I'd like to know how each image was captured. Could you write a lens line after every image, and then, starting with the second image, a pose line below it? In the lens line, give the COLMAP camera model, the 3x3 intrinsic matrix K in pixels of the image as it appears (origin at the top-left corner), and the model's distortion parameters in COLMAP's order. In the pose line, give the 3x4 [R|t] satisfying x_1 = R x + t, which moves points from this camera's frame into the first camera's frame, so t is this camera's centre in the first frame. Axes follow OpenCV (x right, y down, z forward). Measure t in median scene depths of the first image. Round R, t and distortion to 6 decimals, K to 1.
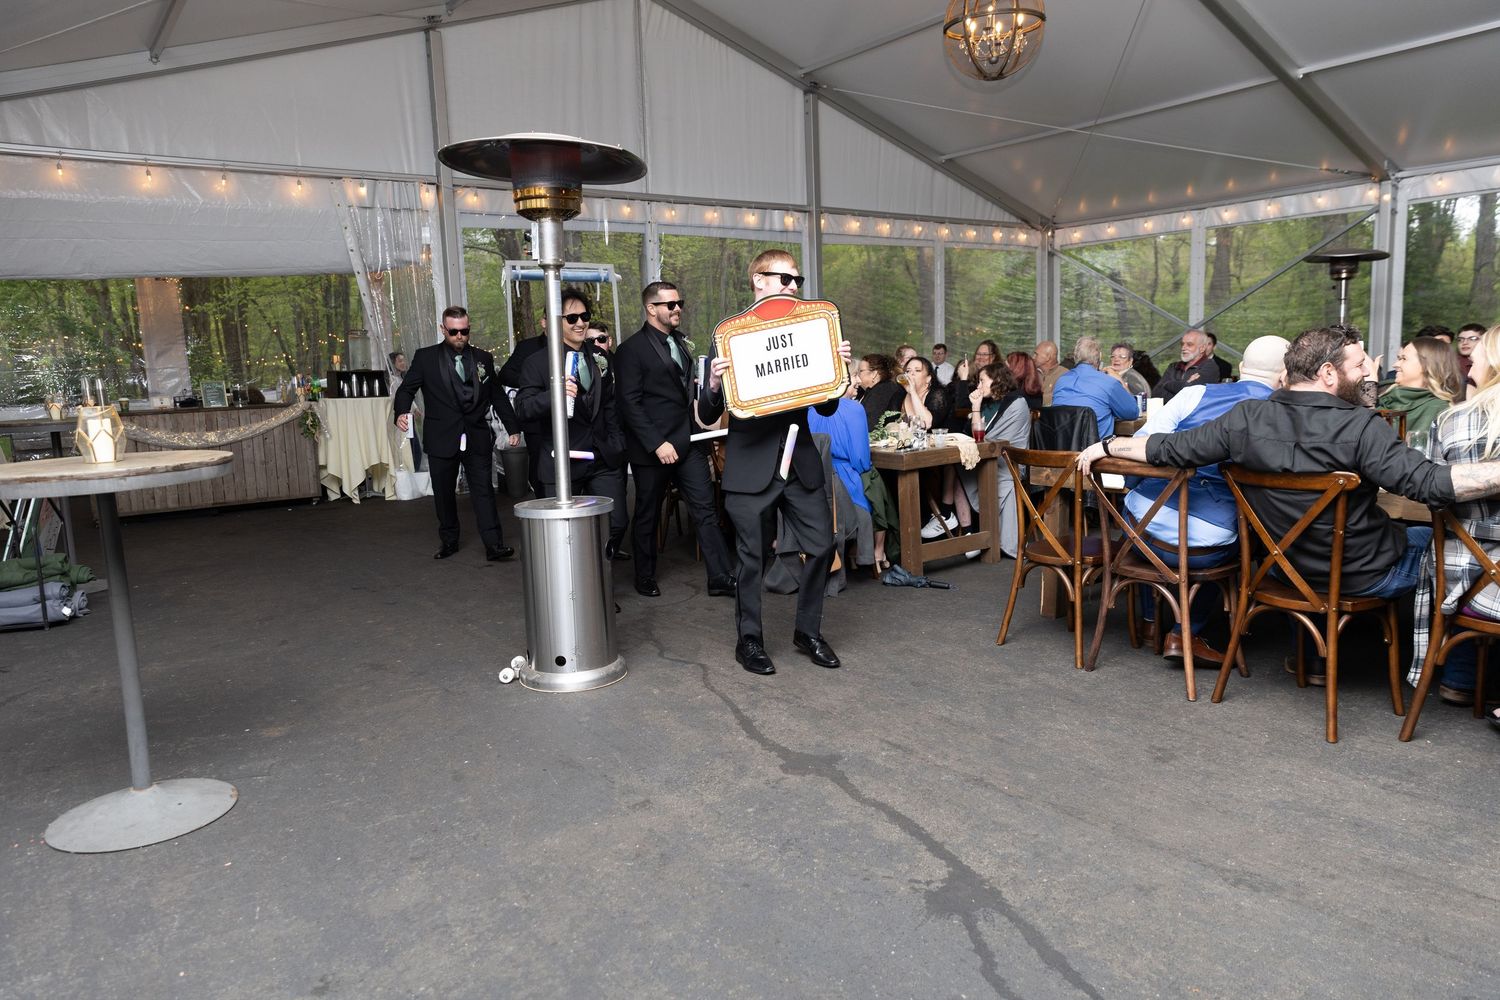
lens RADIAL K [[1069.5, 0, 757.6], [0, 1069.5, 510.1], [0, 0, 1]] dist [0.011719, 0.004487]
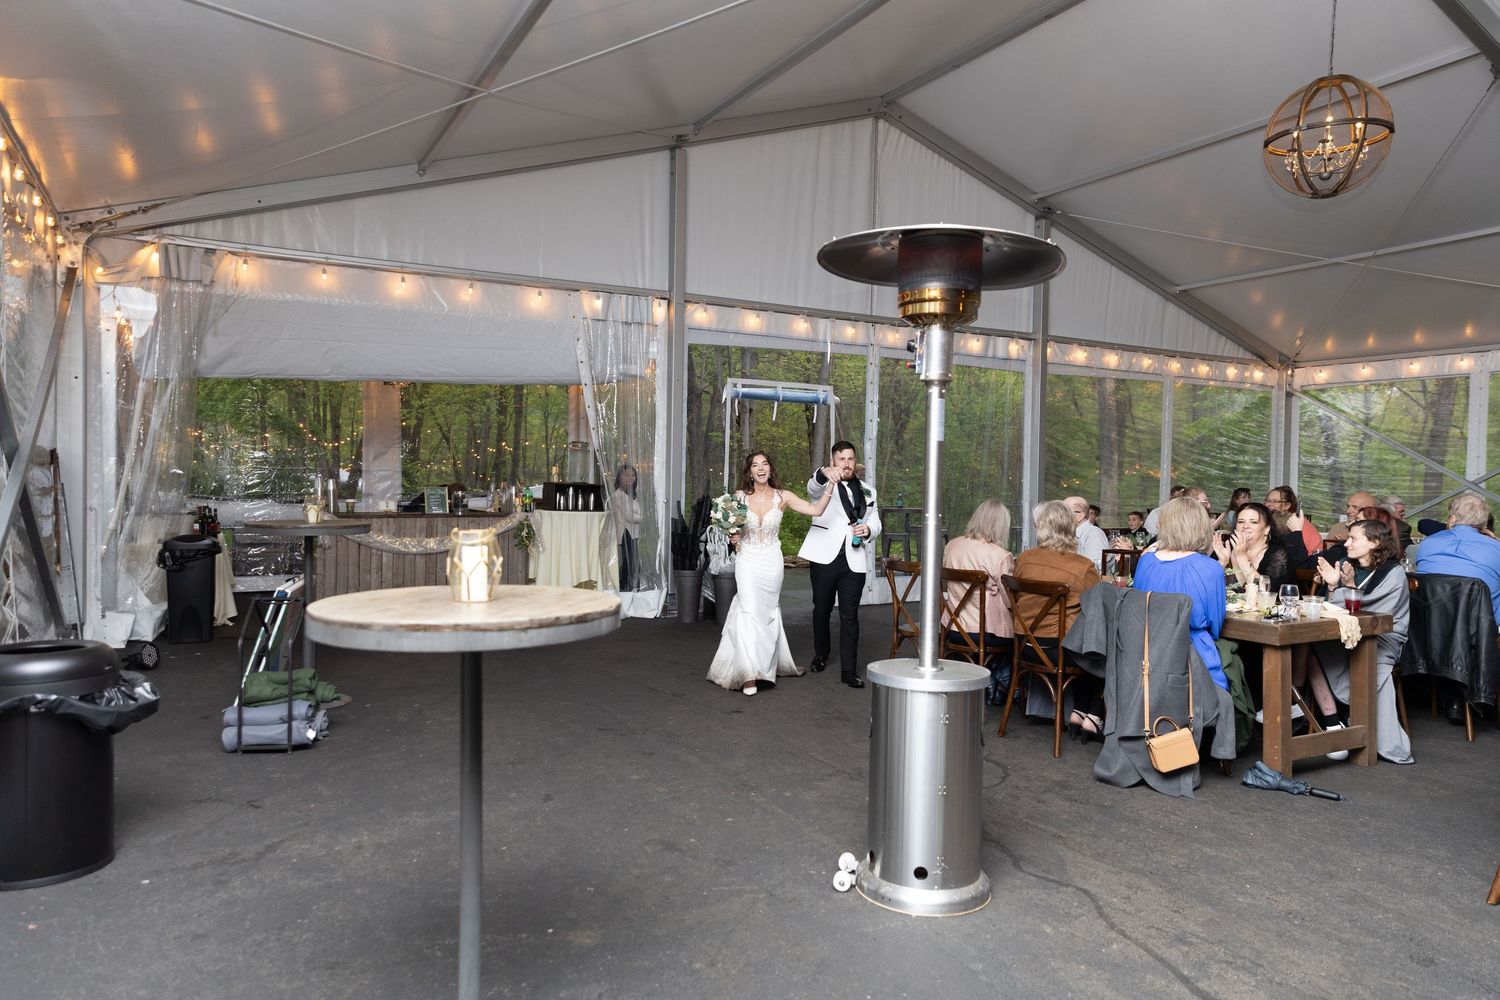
lens RADIAL K [[1055.2, 0, 714.2], [0, 1055.2, 502.7], [0, 0, 1]] dist [0.014128, 0.000101]
pose [[0.987625, 0.055372, -0.146732, -0.120676], [-0.072449, 0.990868, -0.113719, -0.015180], [0.139095, 0.122943, 0.982618, 0.092958]]
